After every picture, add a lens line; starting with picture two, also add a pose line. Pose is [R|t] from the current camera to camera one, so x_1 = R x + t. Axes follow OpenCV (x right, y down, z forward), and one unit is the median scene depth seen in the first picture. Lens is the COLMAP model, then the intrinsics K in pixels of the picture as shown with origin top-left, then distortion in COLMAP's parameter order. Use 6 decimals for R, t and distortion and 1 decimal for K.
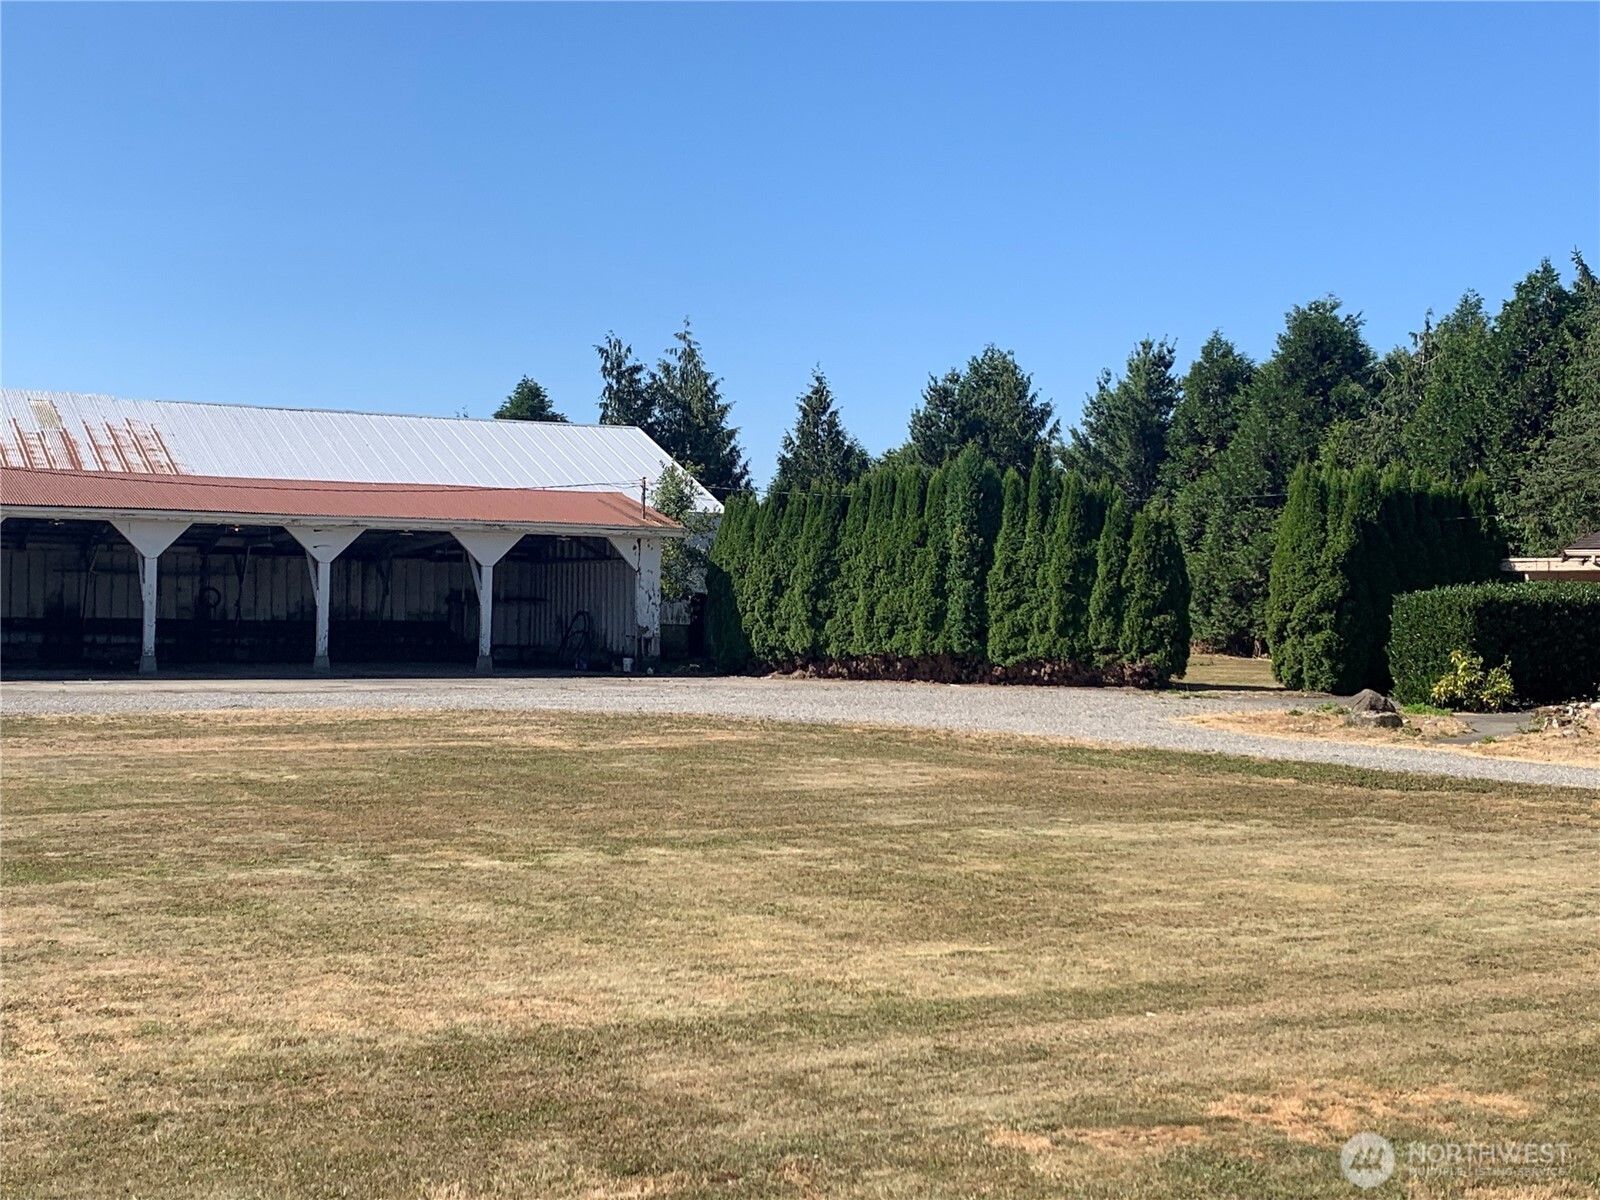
lens RADIAL K [[2187.1, 0, 823.7], [0, 2187.1, 572.0], [0, 0, 1]] dist [0.236485, -0.732688]
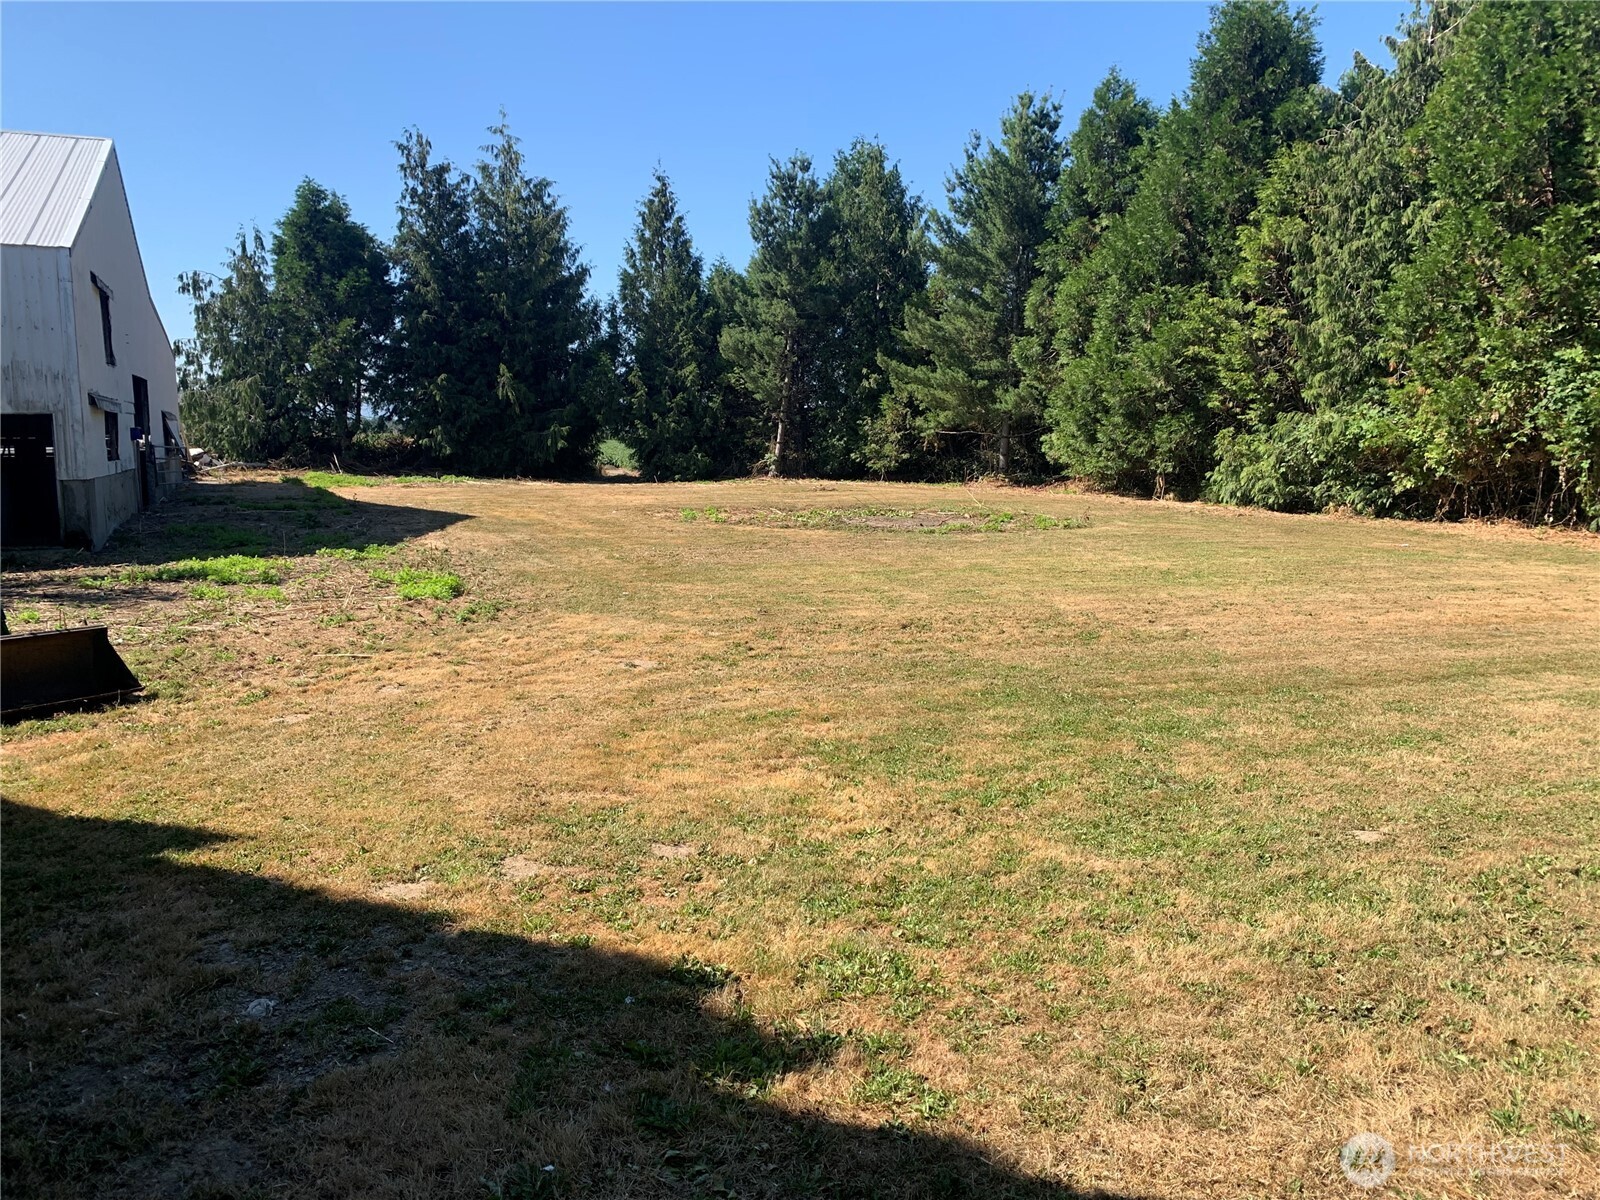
lens RADIAL K [[1220.6, 0, 822.0], [0, 1220.6, 601.2], [0, 0, 1]] dist [0.033067, -0.039620]
pose [[0.997552, -0.008706, -0.069378, 0.177245], [0.018664, 0.989373, 0.144196, 0.018567], [0.067385, -0.145138, 0.987114, 0.921737]]
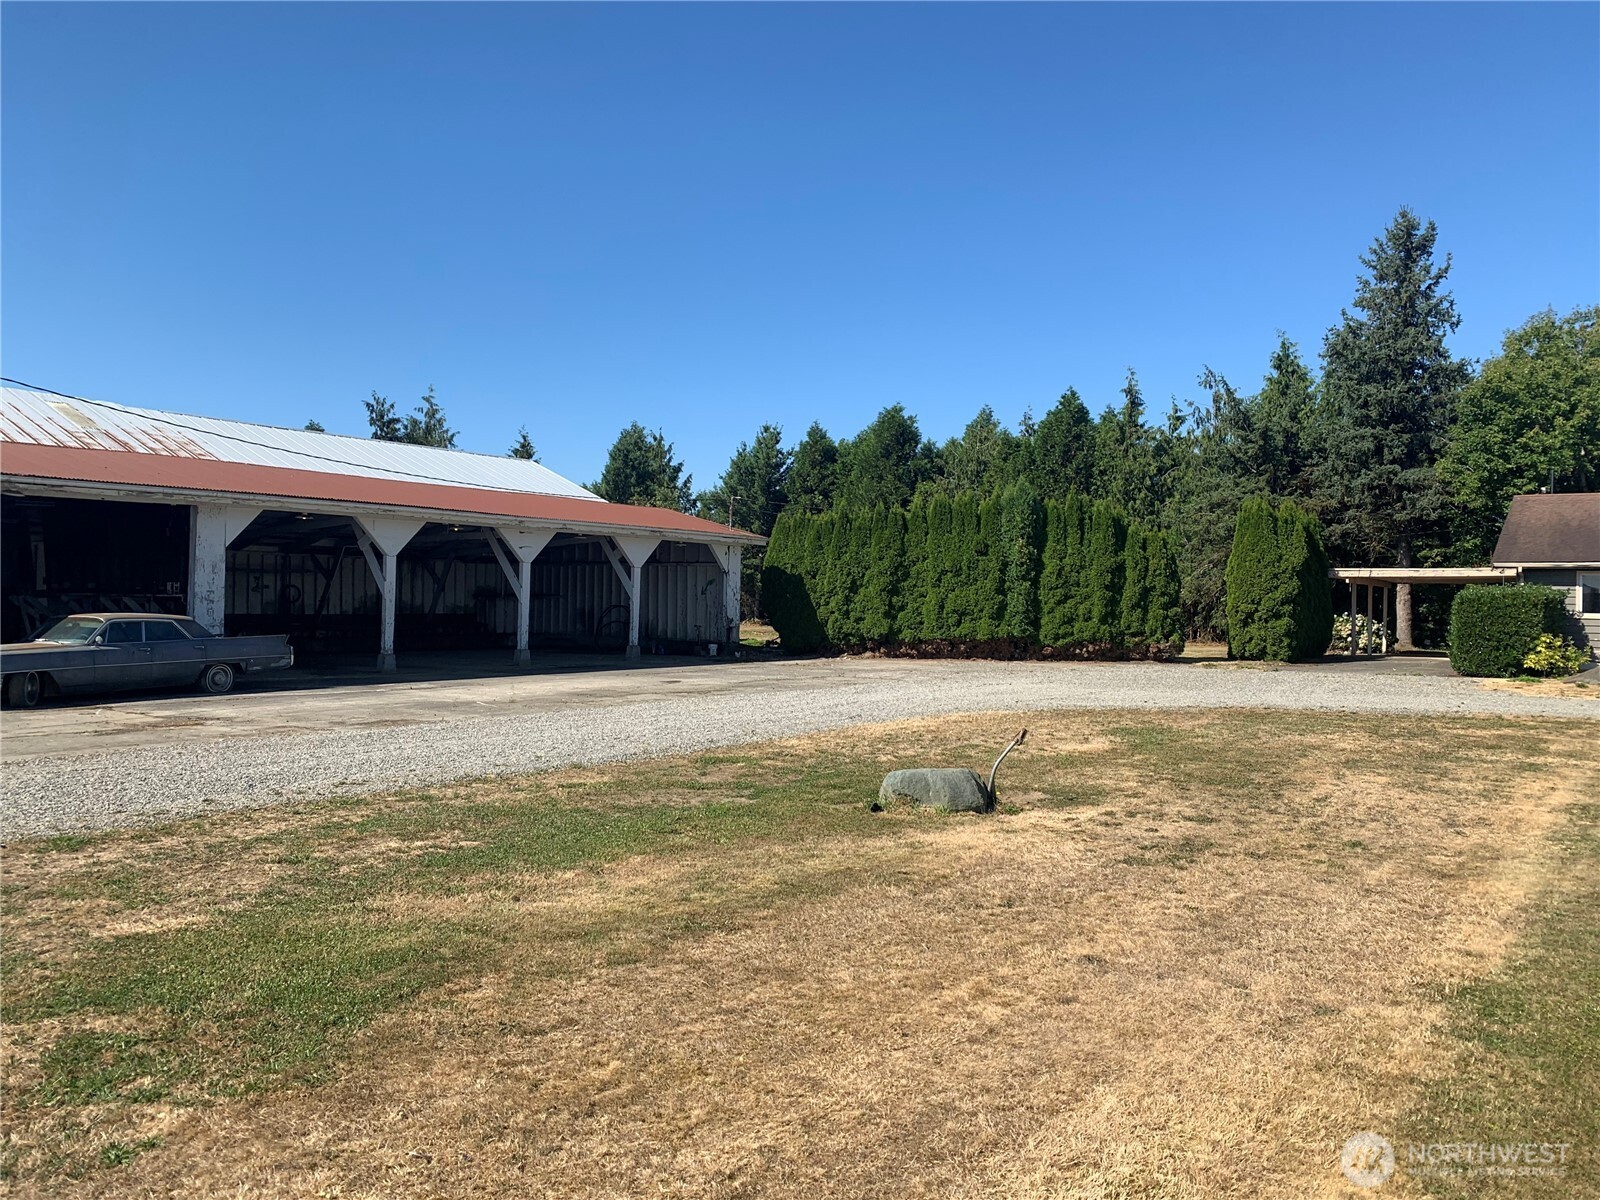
lens RADIAL K [[1242.9, 0, 803.4], [0, 1242.9, 589.2], [0, 0, 1]] dist [0.039520, -0.028467]
pose [[0.892515, 0.002122, 0.451012, -0.372874], [-0.006796, 0.999939, 0.008743, 0.002653], [-0.450966, -0.010868, 0.892475, 0.380451]]
